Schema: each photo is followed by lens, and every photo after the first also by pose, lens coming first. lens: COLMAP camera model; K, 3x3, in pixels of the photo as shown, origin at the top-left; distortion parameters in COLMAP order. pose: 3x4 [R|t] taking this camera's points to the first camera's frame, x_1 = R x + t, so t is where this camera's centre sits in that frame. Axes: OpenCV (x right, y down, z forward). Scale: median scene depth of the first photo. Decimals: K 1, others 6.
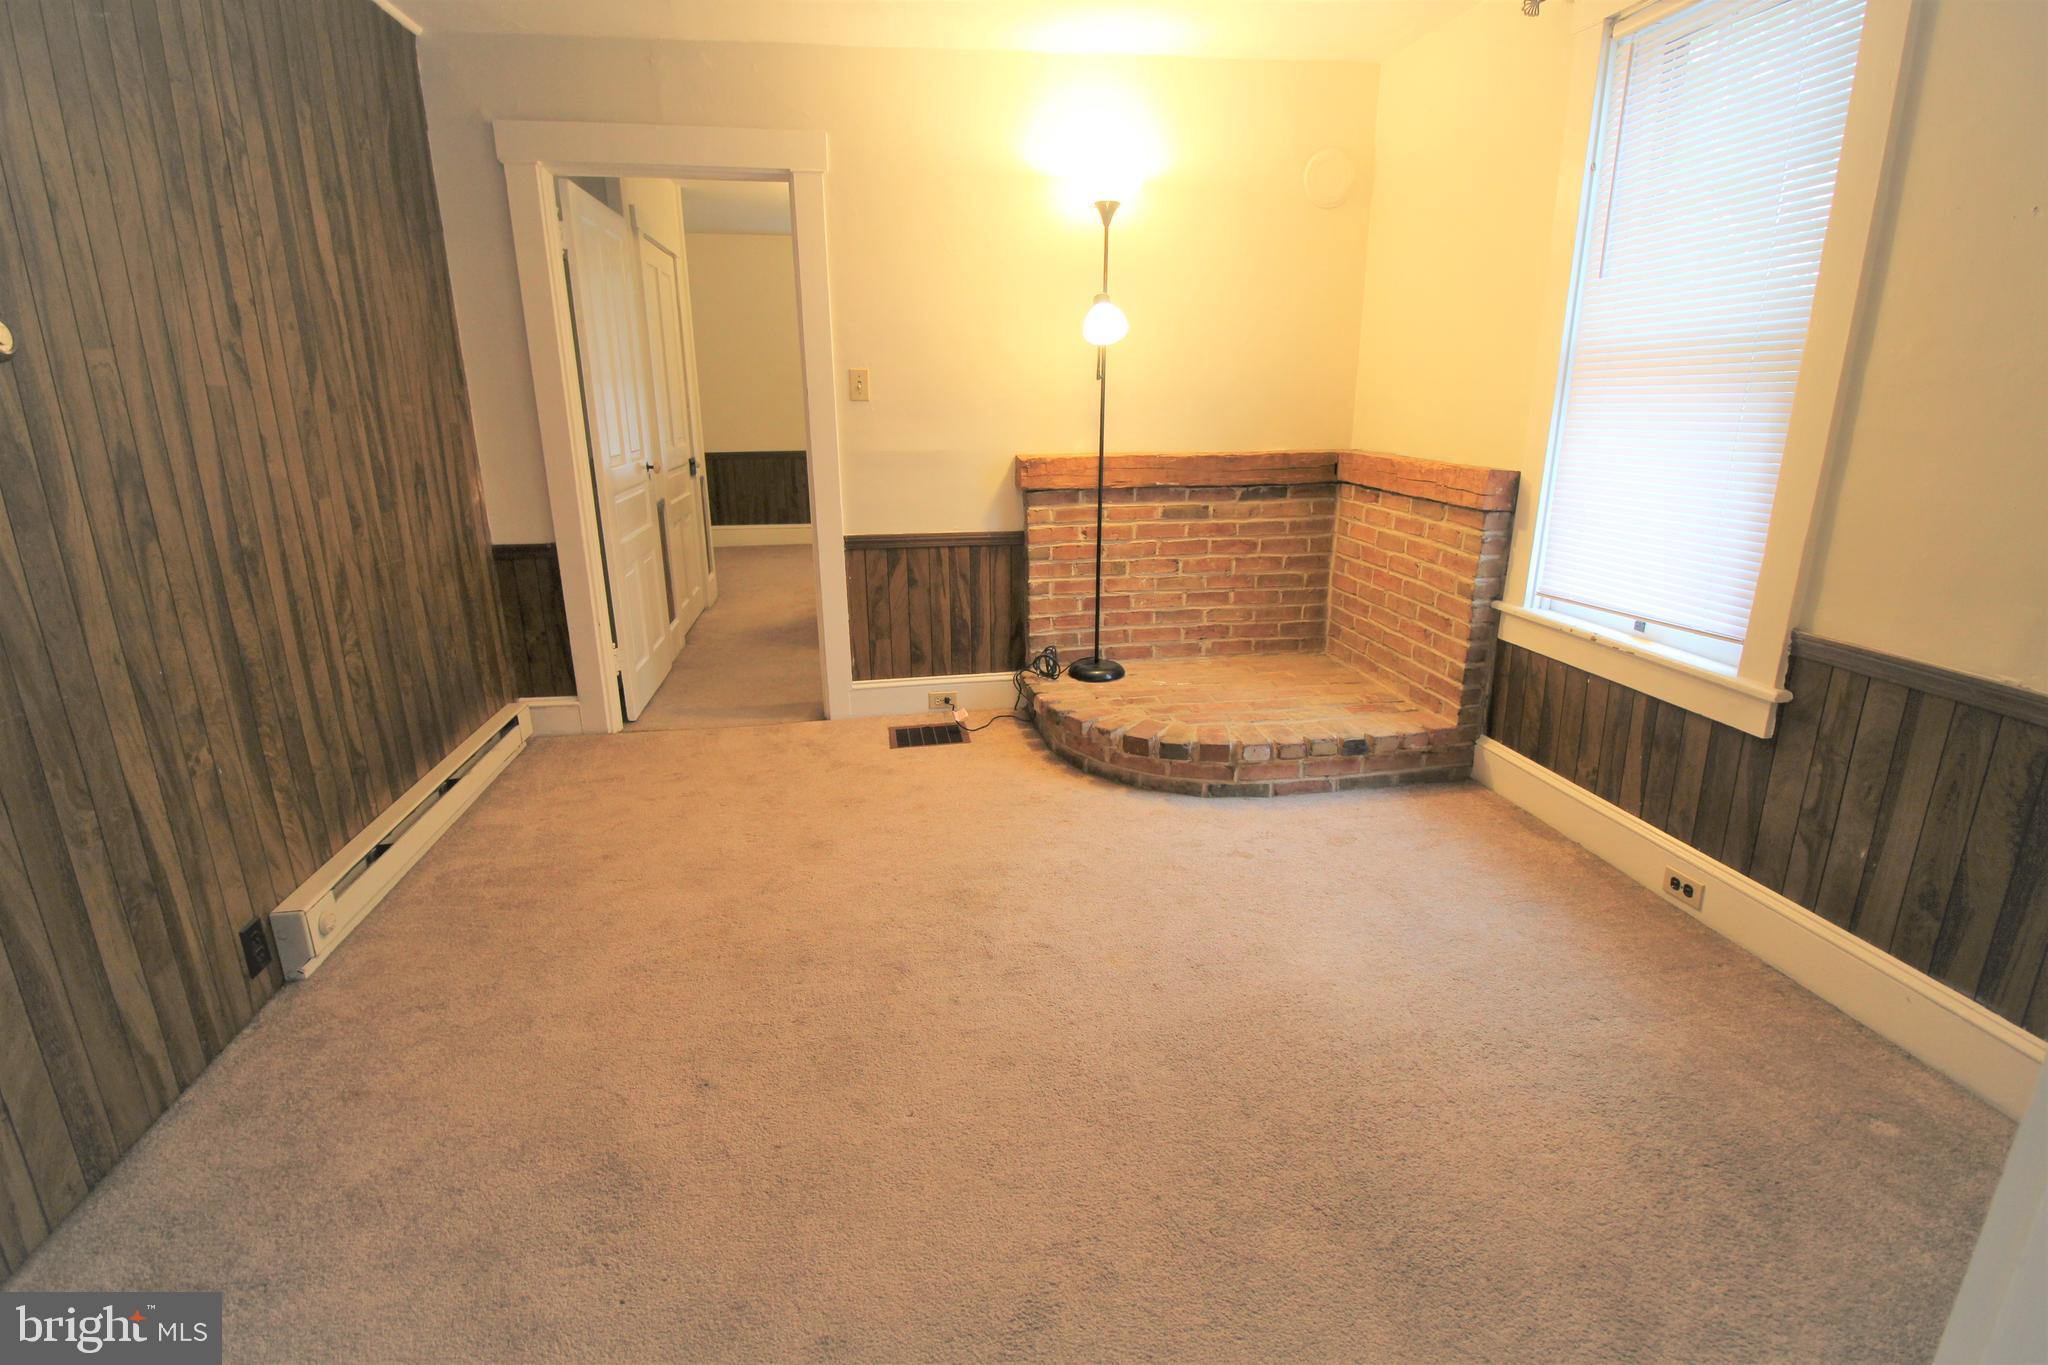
lens RADIAL K [[994.6, 0, 1024.0], [0, 994.6, 682.5], [0, 0, 1]] dist [0.000589, -0.000049]
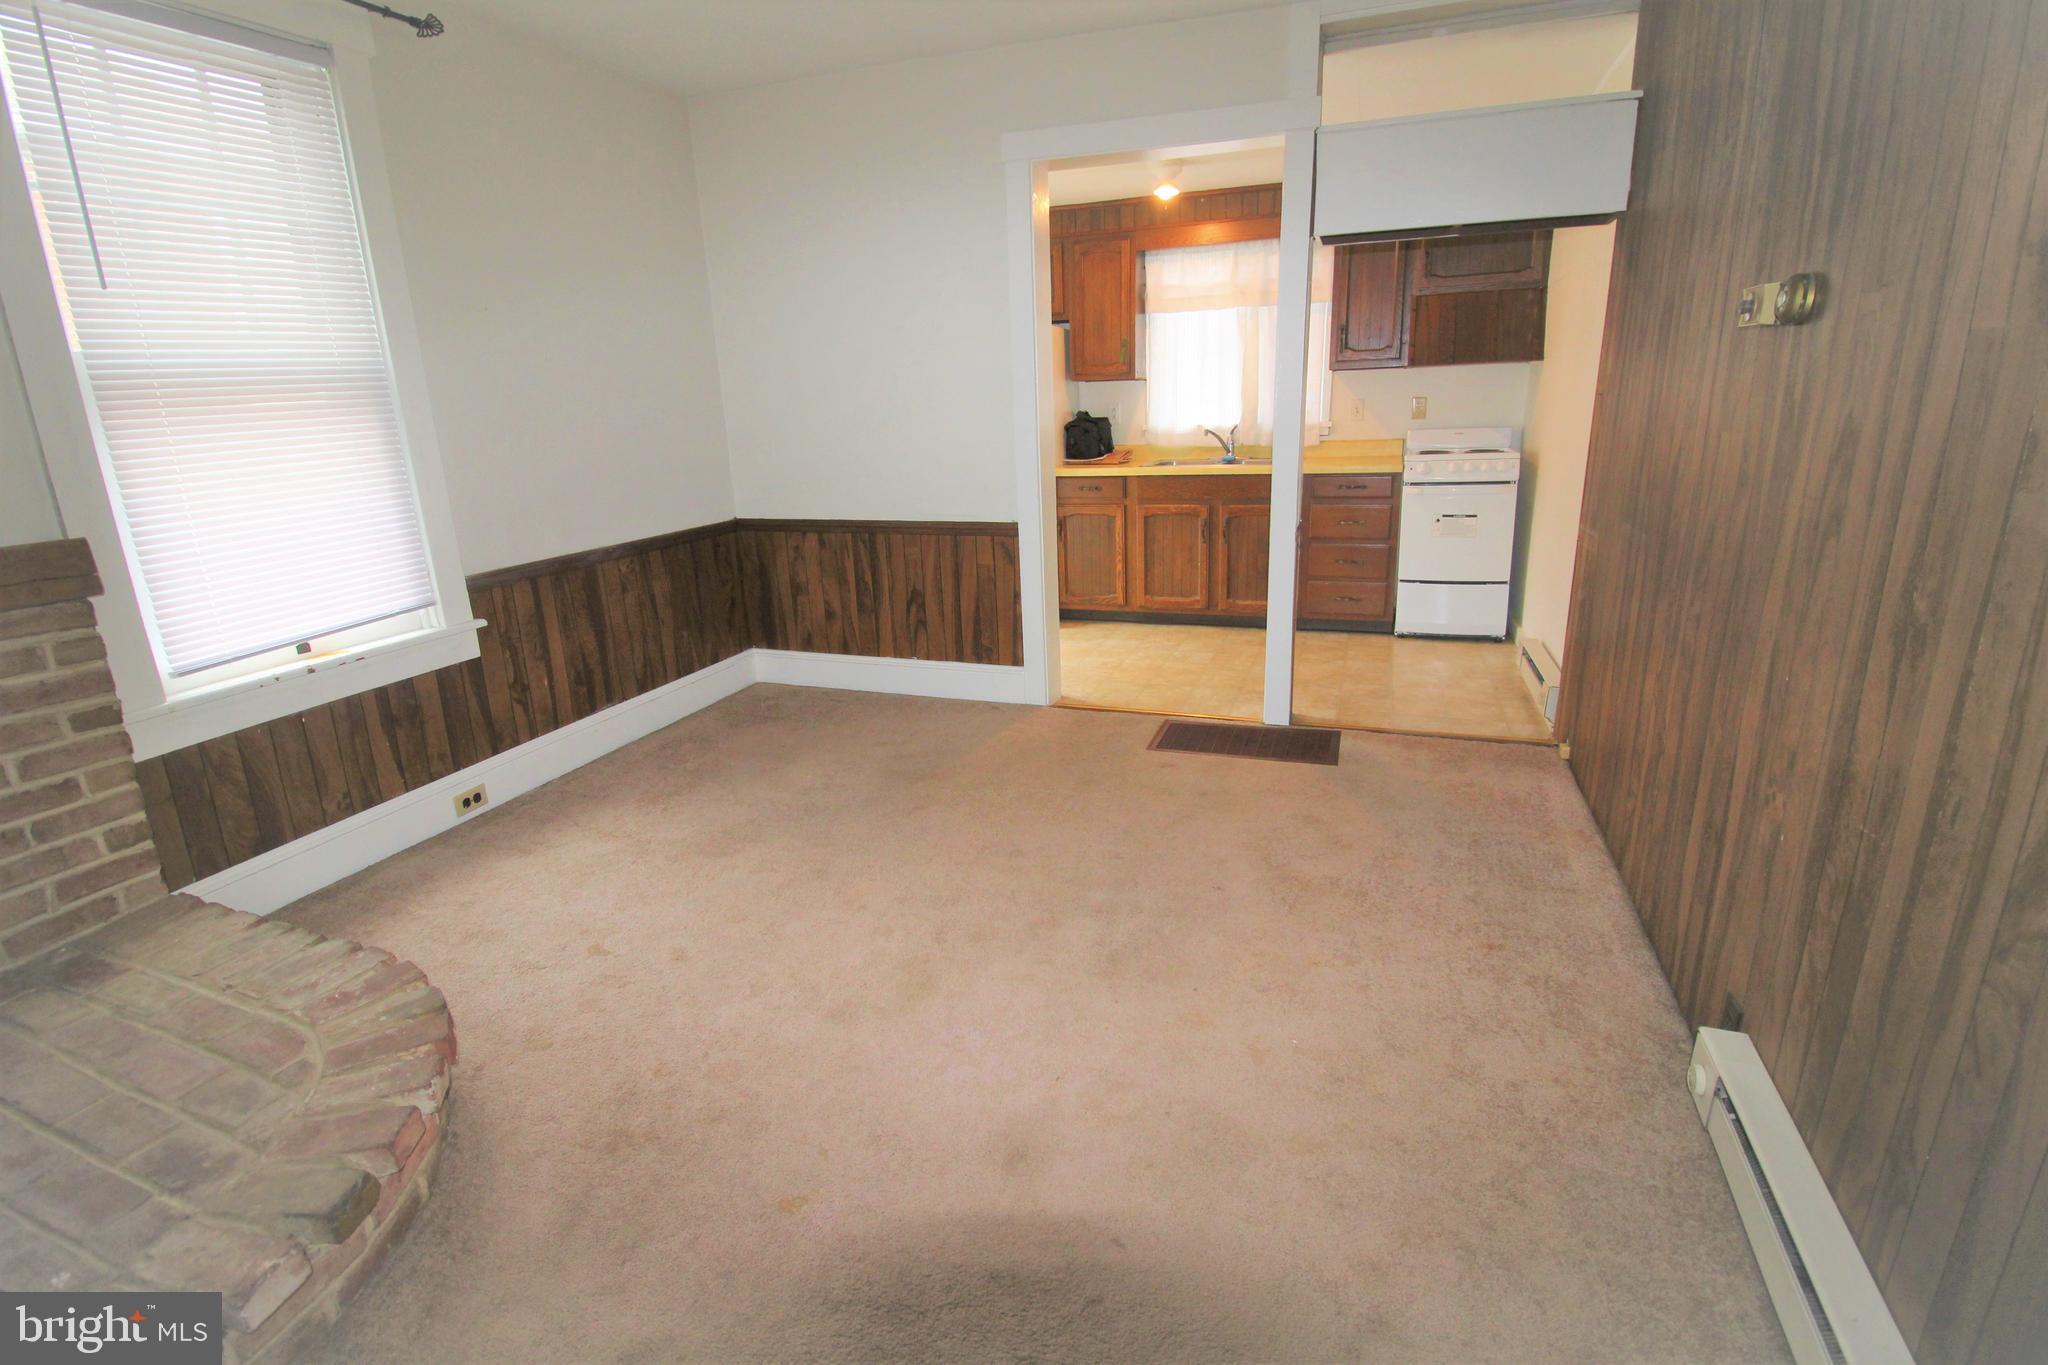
lens RADIAL K [[994.6, 0, 1024.0], [0, 994.6, 682.5], [0, 0, 1]] dist [0.000589, -0.000049]
pose [[-0.867292, -0.107051, 0.486154, -0.551675], [0.178336, 0.844966, 0.504211, -0.435937], [-0.464759, 0.523997, -0.713741, 1.496805]]
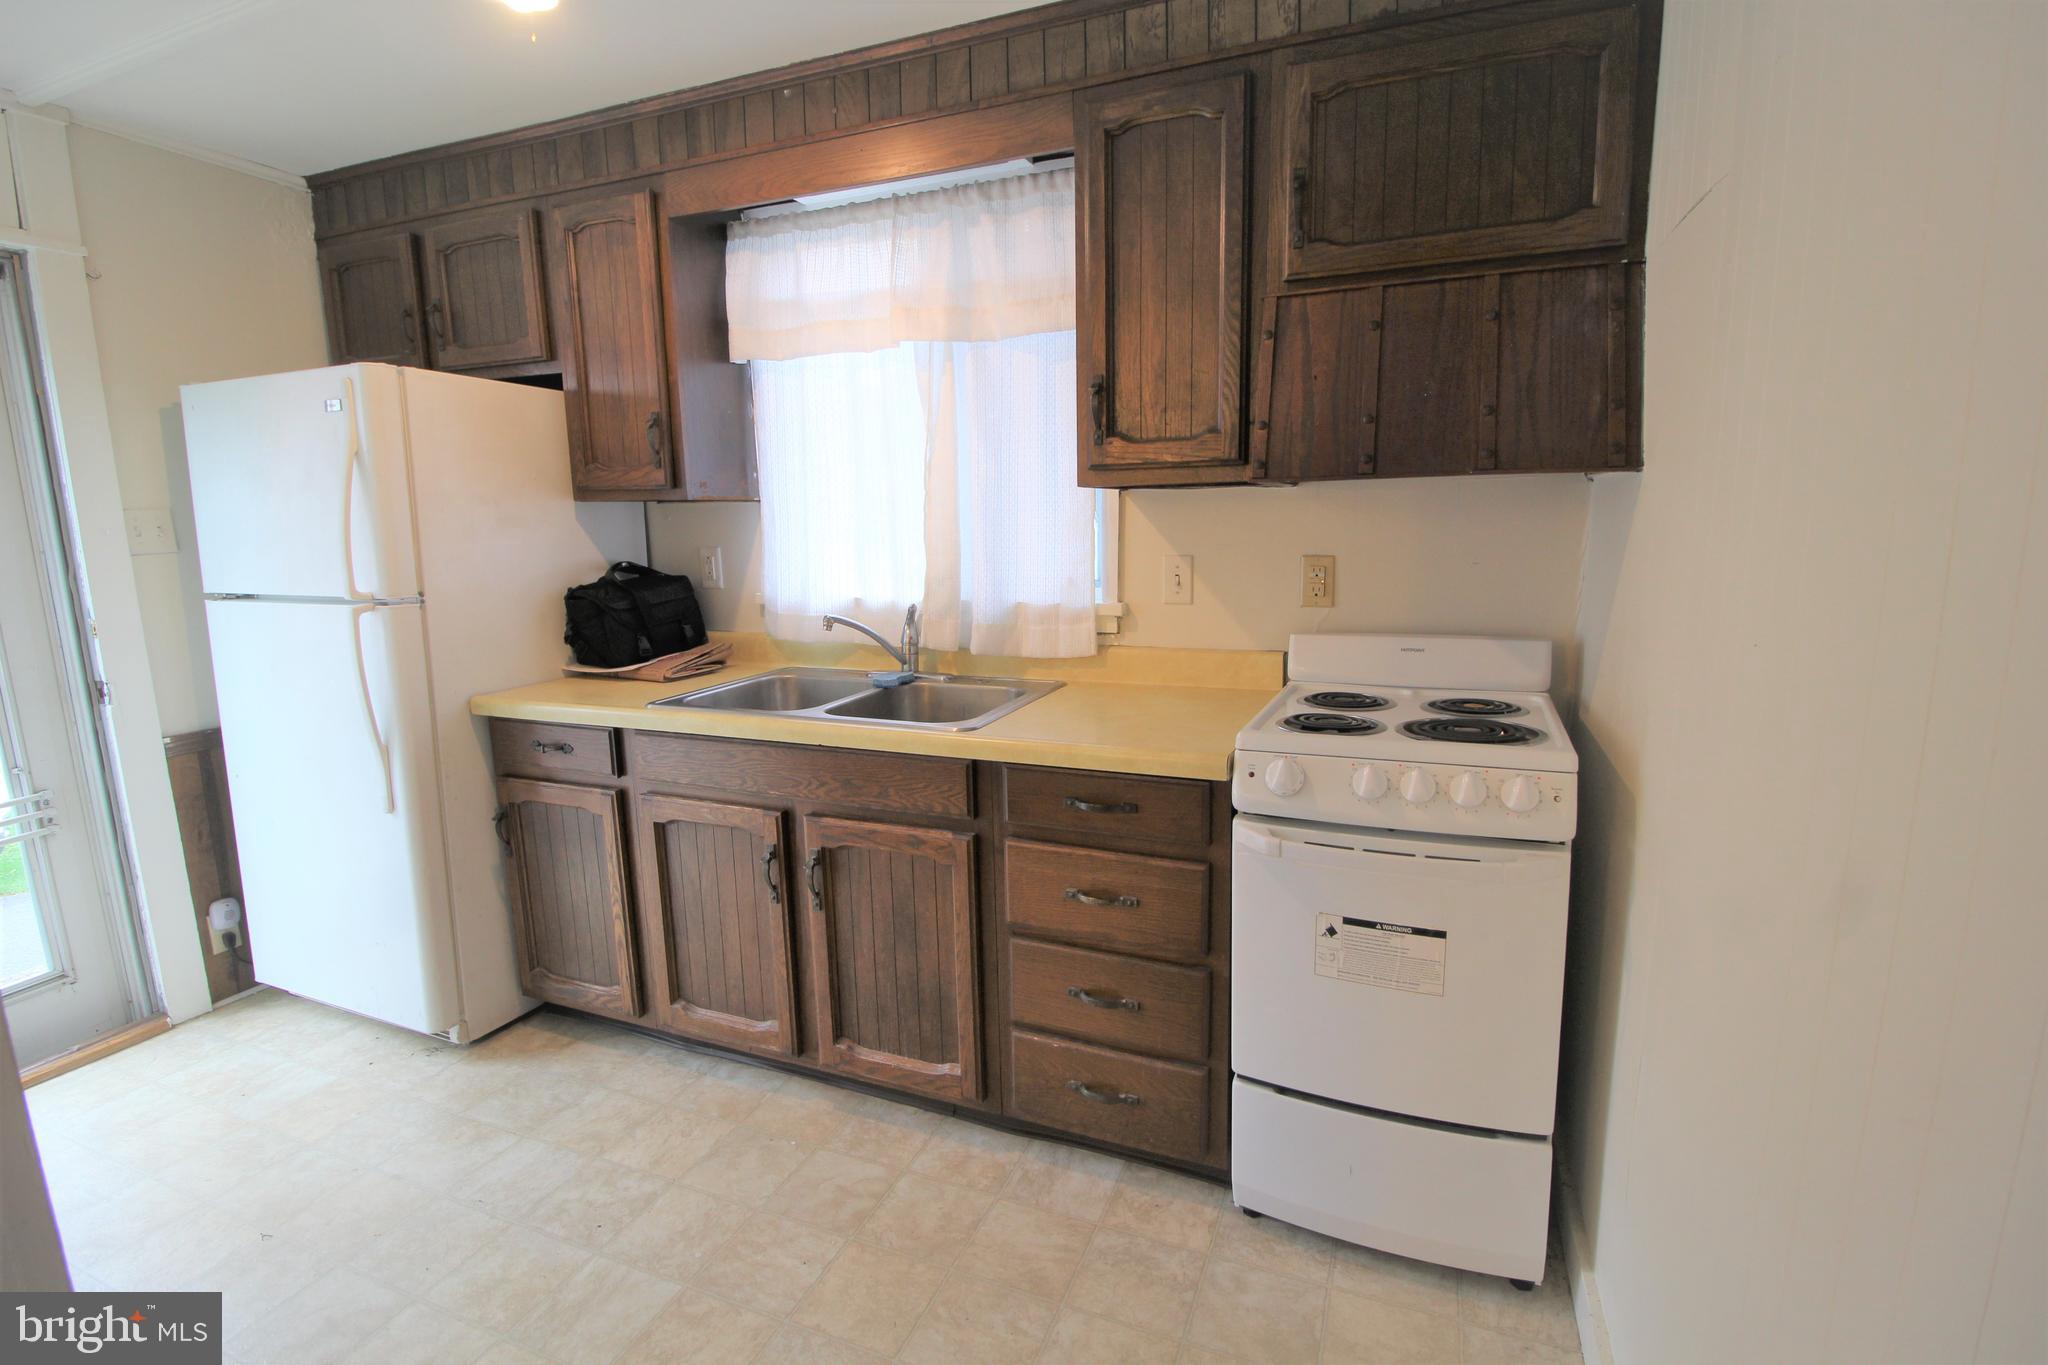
lens RADIAL K [[984.1, 0, 1024.0], [0, 984.1, 682.5], [0, 0, 1]] dist [-0.031741, 0.000004]
pose [[-0.841099, -0.078310, 0.535183, -0.513229], [0.177183, 0.894976, 0.409420, -0.300261], [-0.511037, 0.439188, -0.738888, 1.029128]]
